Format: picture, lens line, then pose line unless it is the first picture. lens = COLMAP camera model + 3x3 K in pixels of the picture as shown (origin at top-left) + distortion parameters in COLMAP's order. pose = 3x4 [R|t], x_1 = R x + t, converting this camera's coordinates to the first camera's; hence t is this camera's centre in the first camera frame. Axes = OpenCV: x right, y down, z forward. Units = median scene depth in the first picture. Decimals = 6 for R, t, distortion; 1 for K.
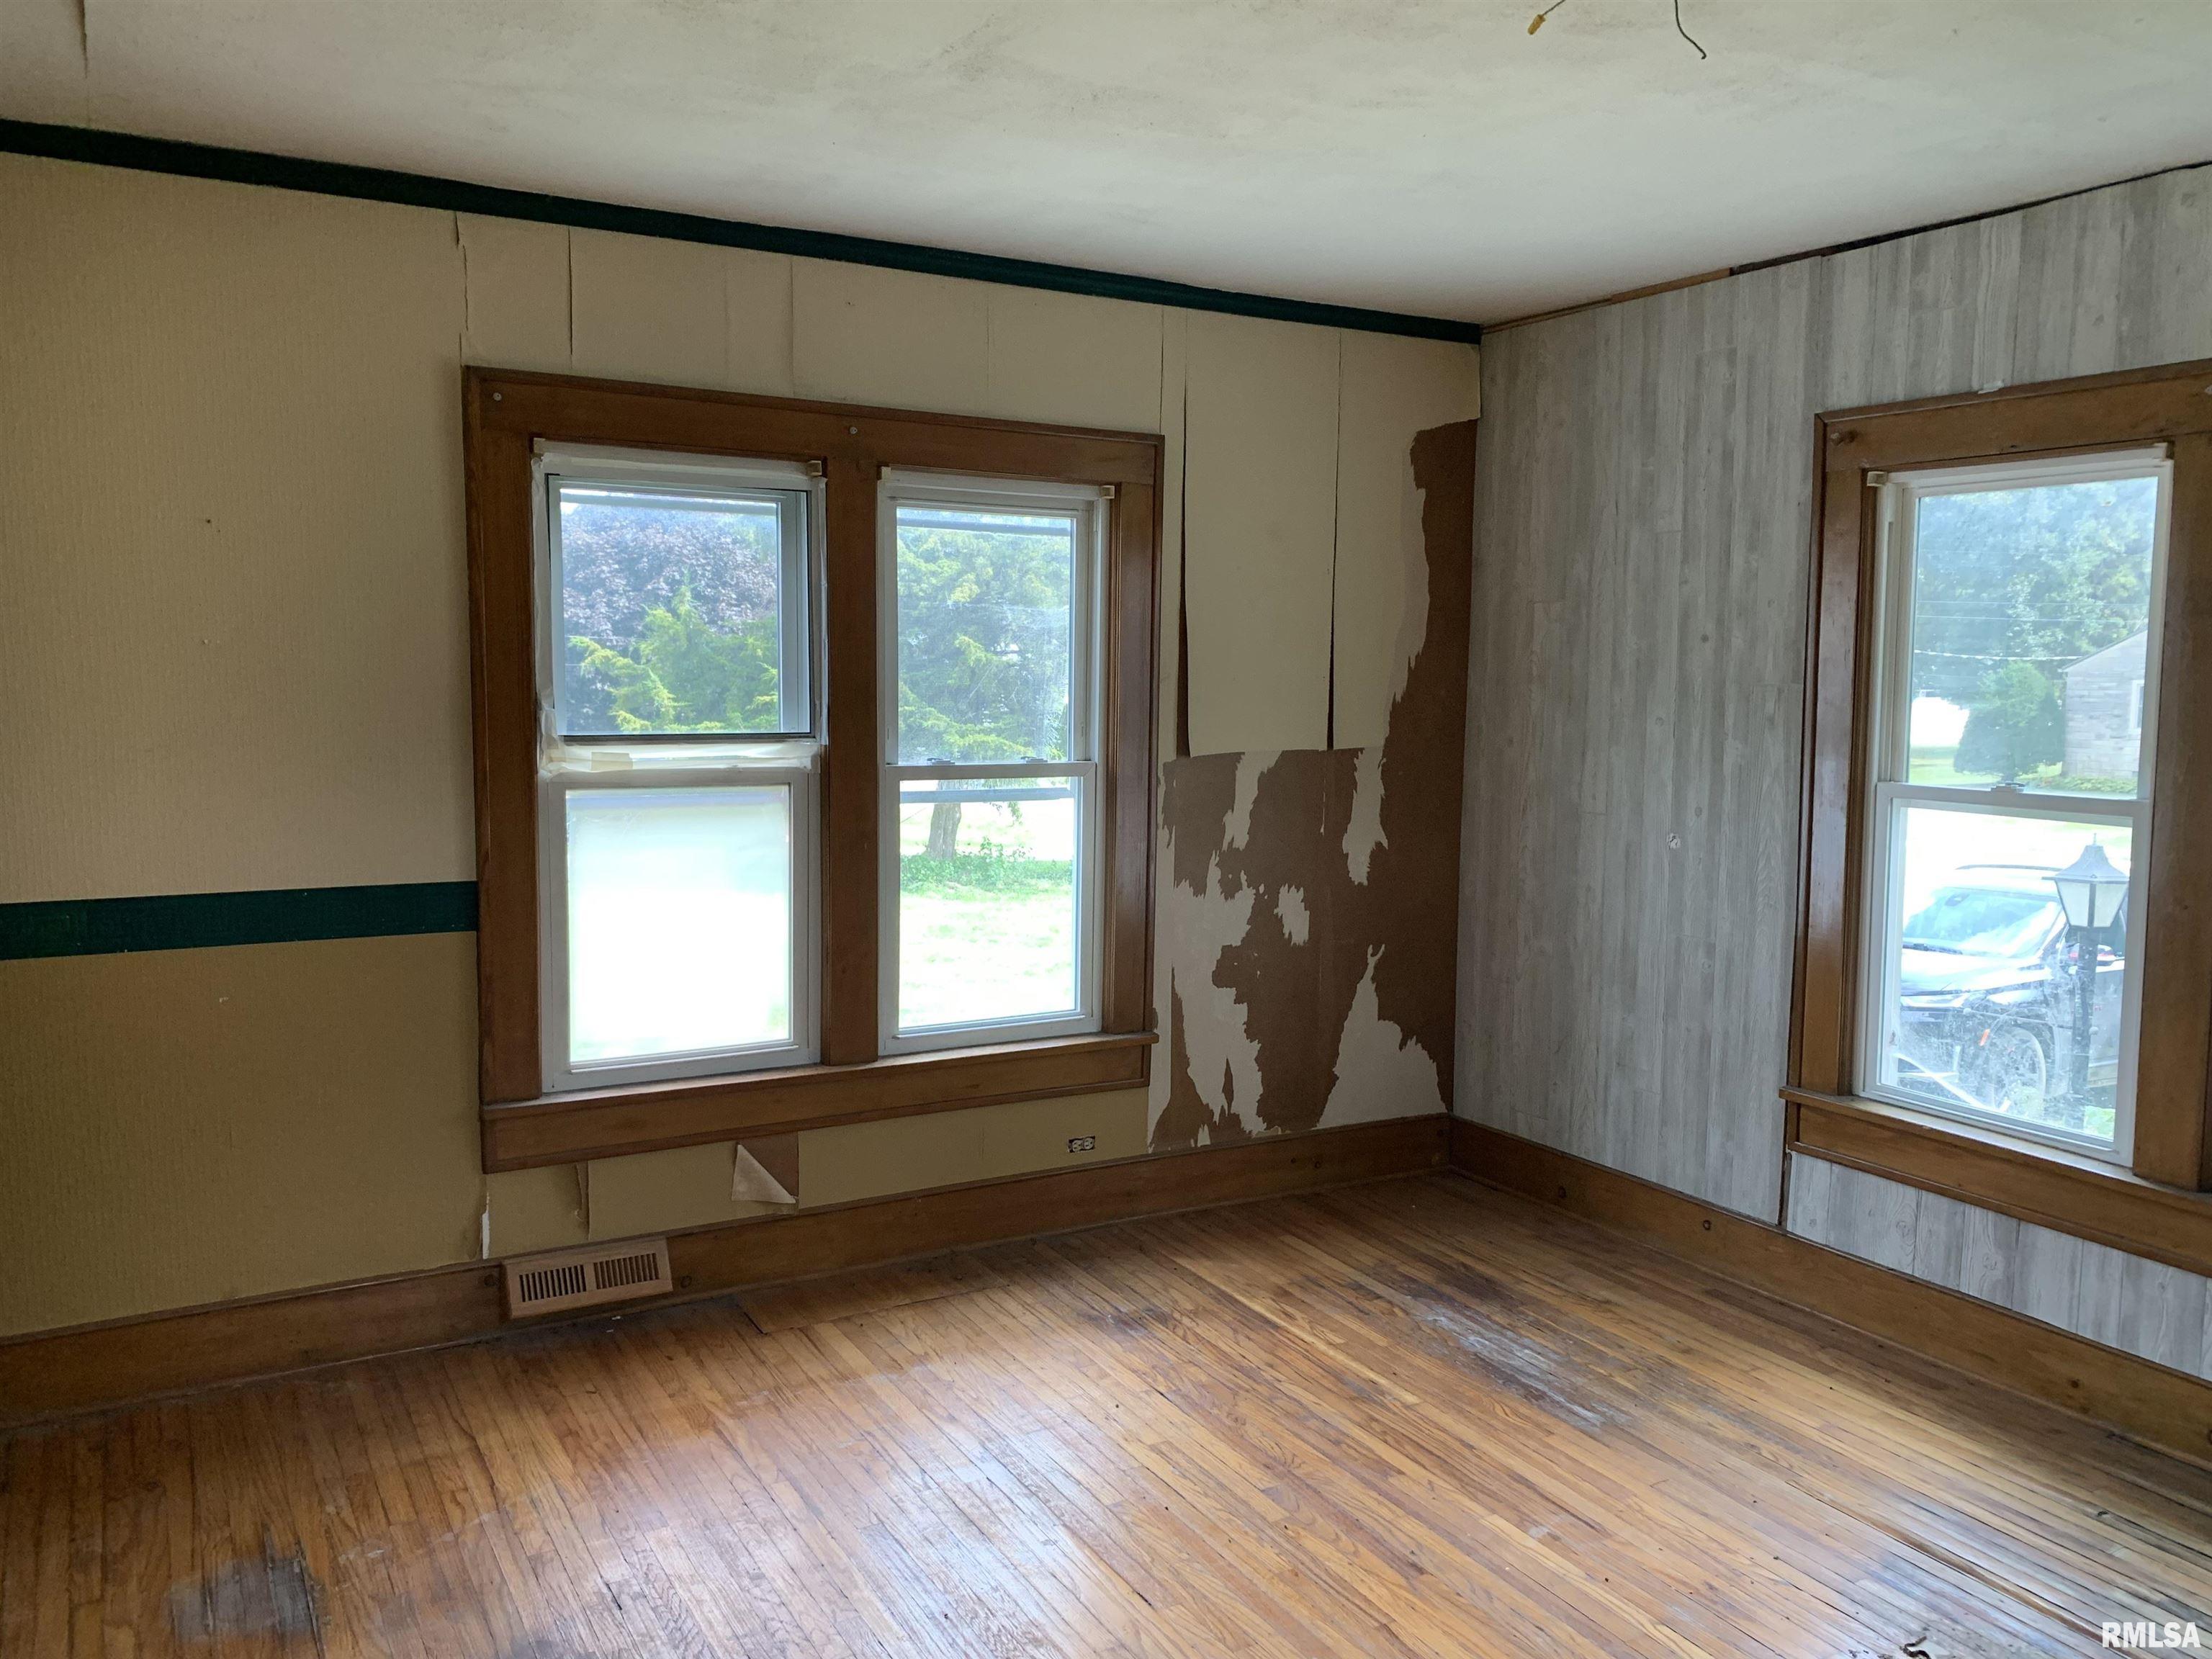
lens RADIAL K [[1692.5, 0, 1106.0], [0, 1692.5, 829.5], [0, 0, 1]] dist [0.042123, -0.063371]
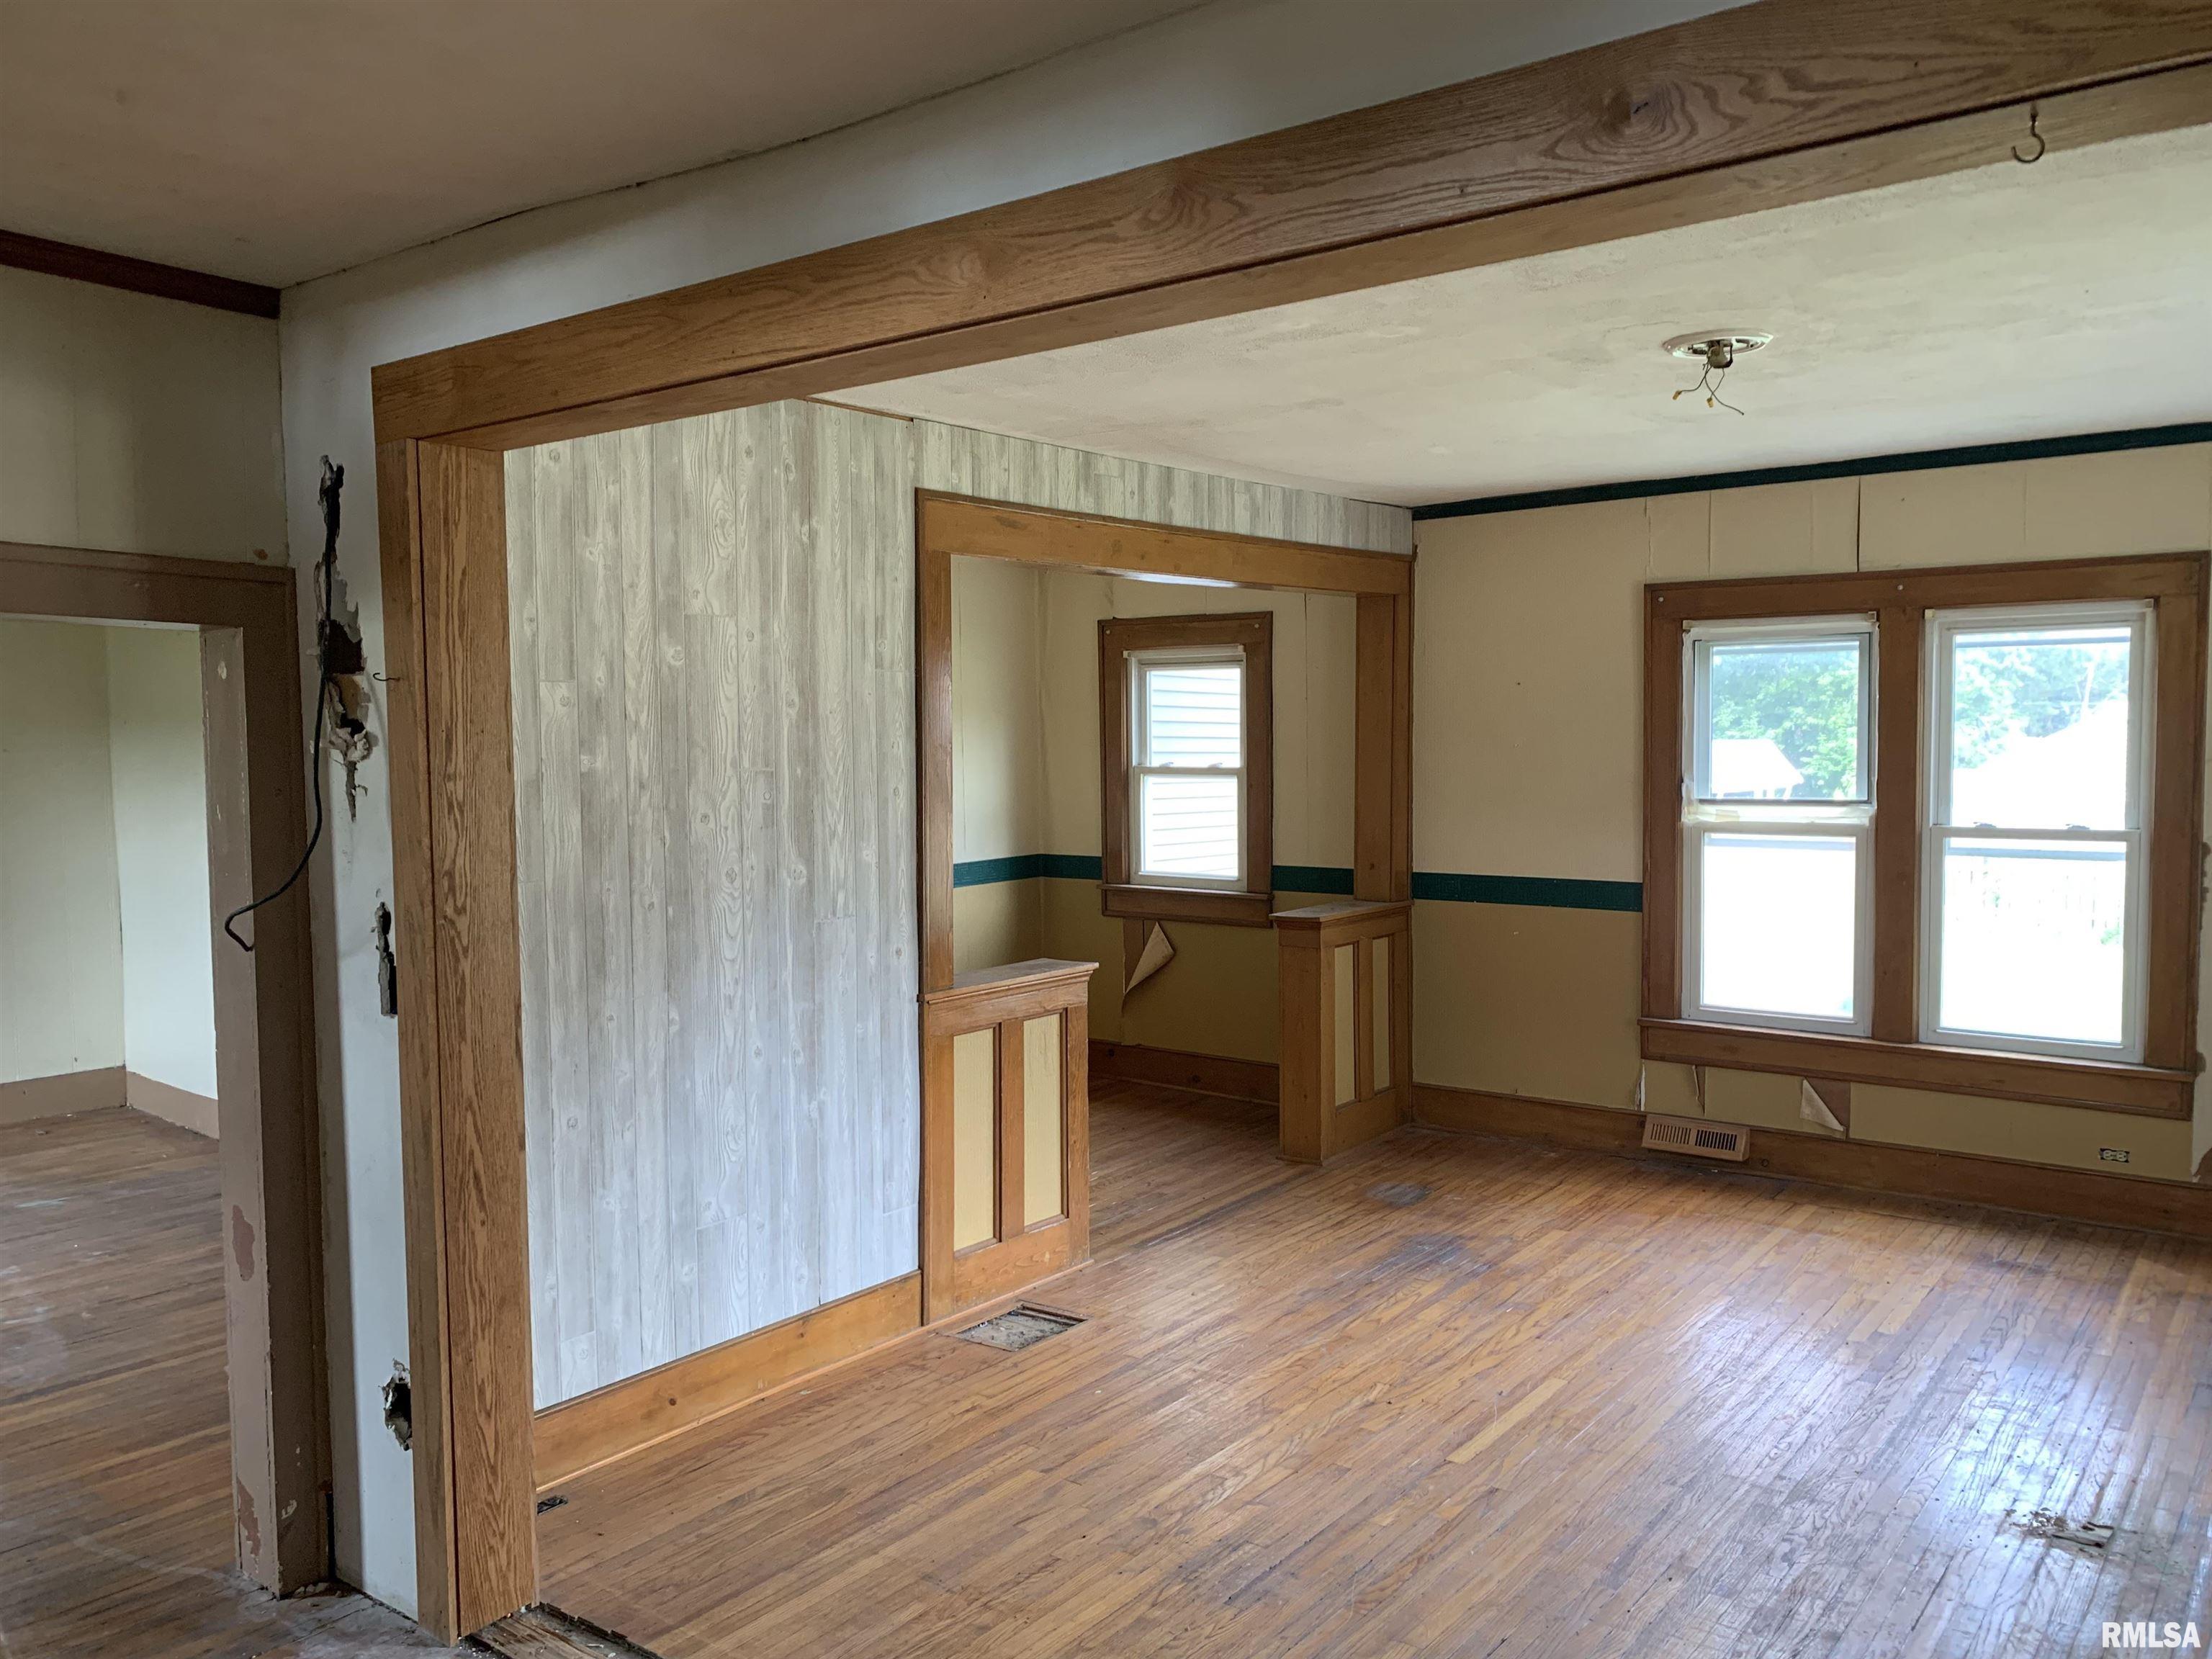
lens RADIAL K [[1670.7, 0, 1106.0], [0, 1670.7, 829.5], [0, 0, 1]] dist [0.006357, 0.003118]
pose [[0.384871, 0.033610, -0.922358, 0.913341], [-0.074091, 0.997237, 0.005422, 0.006919], [0.919992, 0.066252, 0.386297, -0.132226]]
